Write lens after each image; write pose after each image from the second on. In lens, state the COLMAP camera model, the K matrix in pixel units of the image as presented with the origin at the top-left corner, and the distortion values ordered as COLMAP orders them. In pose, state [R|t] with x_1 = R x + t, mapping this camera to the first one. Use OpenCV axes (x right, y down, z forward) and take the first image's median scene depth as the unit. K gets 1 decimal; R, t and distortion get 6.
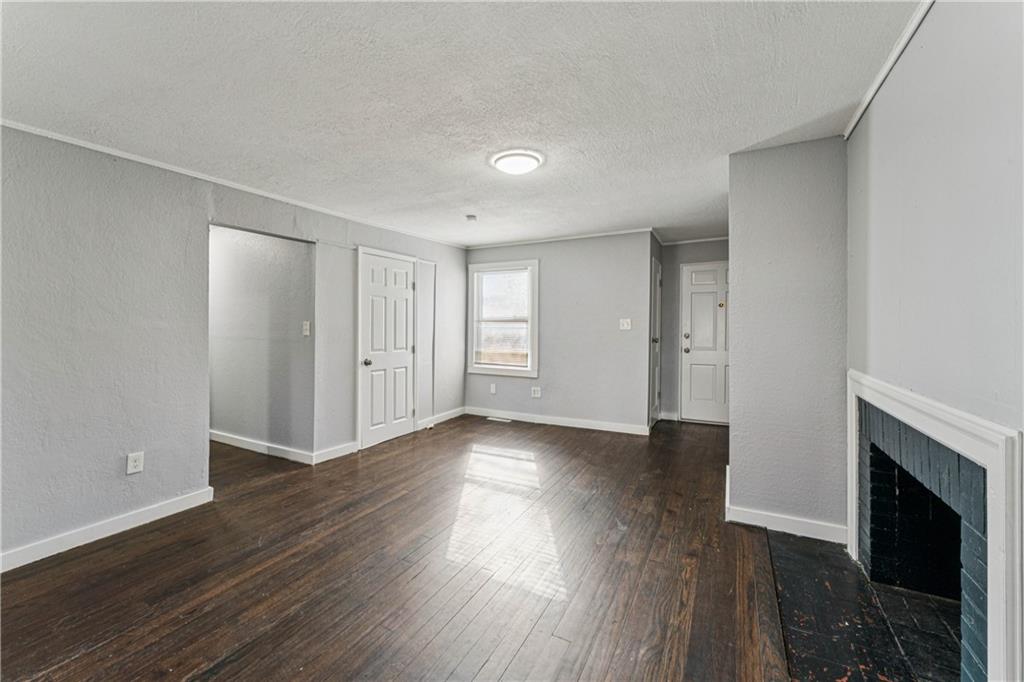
lens RADIAL K [[411.0, 0, 507.6], [0, 411.0, 321.0], [0, 0, 1]] dist [-0.001446, 0.000399]
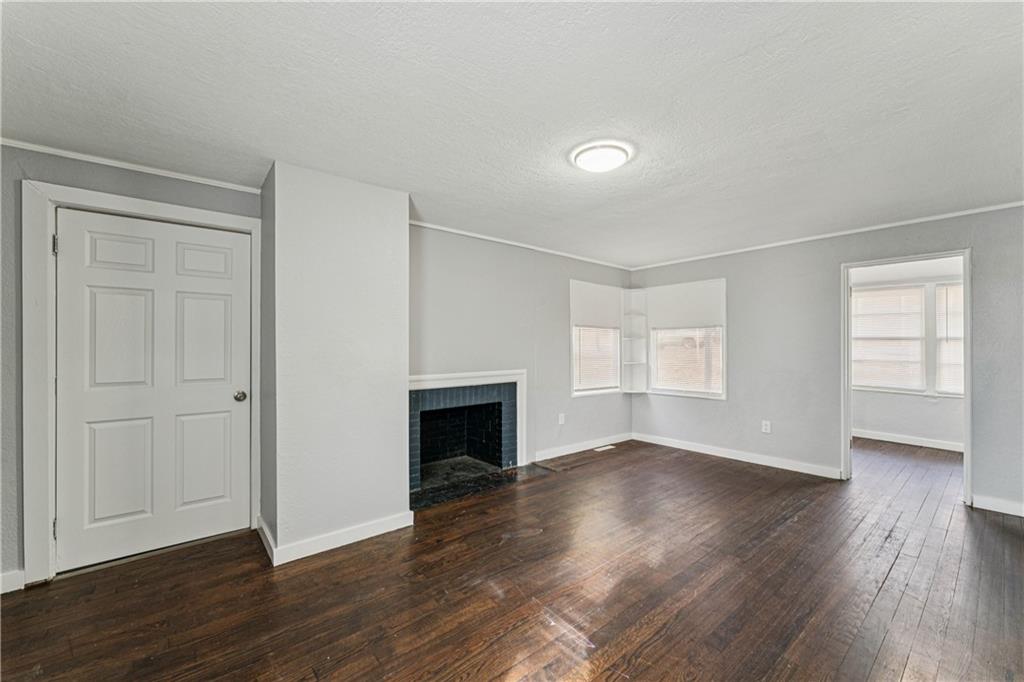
lens RADIAL K [[411.0, 0, 513.9], [0, 411.0, 344.3], [0, 0, 1]] dist [-0.001446, 0.000399]
pose [[-0.927719, 0.005814, 0.373234, -0.087859], [0.001629, 0.999932, -0.011528, 0.008339], [-0.373275, -0.010087, -0.927666, 1.227306]]
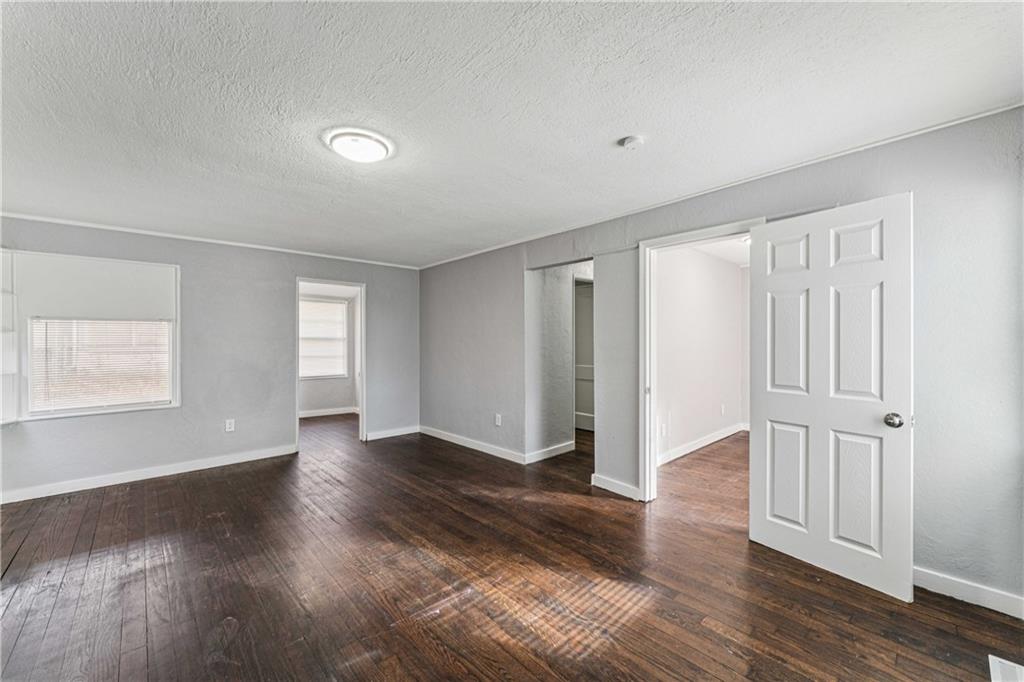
lens RADIAL K [[411.0, 0, 511.9], [0, 411.0, 343.3], [0, 0, 1]] dist [-0.001446, 0.000399]
pose [[-0.312349, 0.003861, -0.949960, 0.458623], [0.008795, 0.999961, 0.001172, 0.005107], [0.949927, -0.007989, -0.312371, 1.019891]]
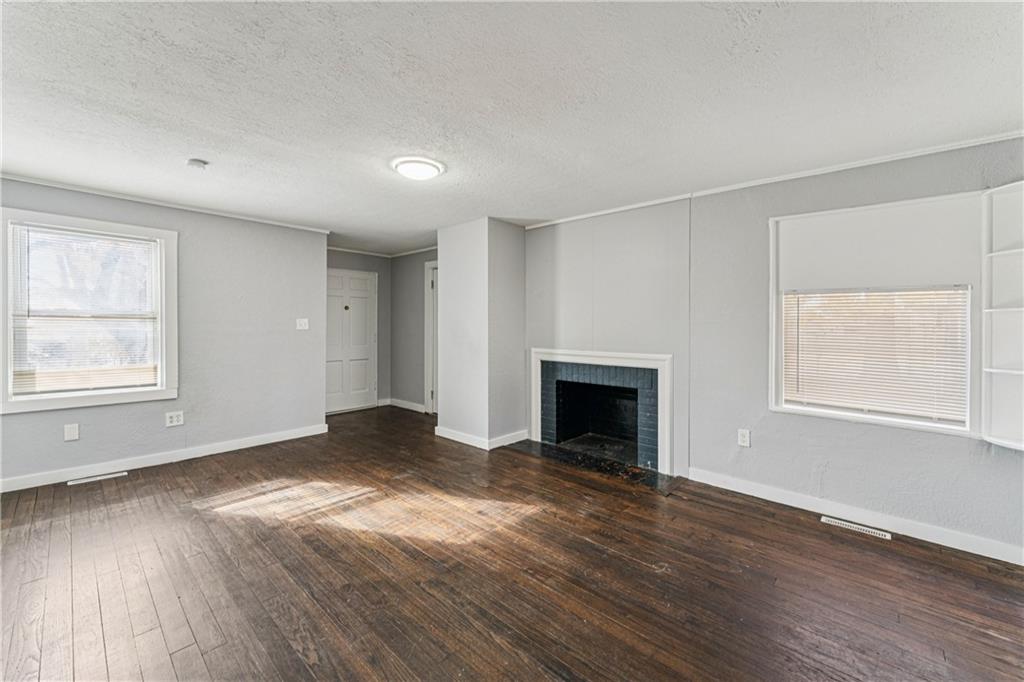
lens RADIAL K [[411.0, 0, 512.5], [0, 411.0, 327.5], [0, 0, 1]] dist [-0.001446, 0.000399]
pose [[0.244498, -0.000151, 0.969650, -0.614064], [-0.014121, 0.999893, 0.003716, 0.006173], [-0.969547, -0.014601, 0.244469, 0.339493]]
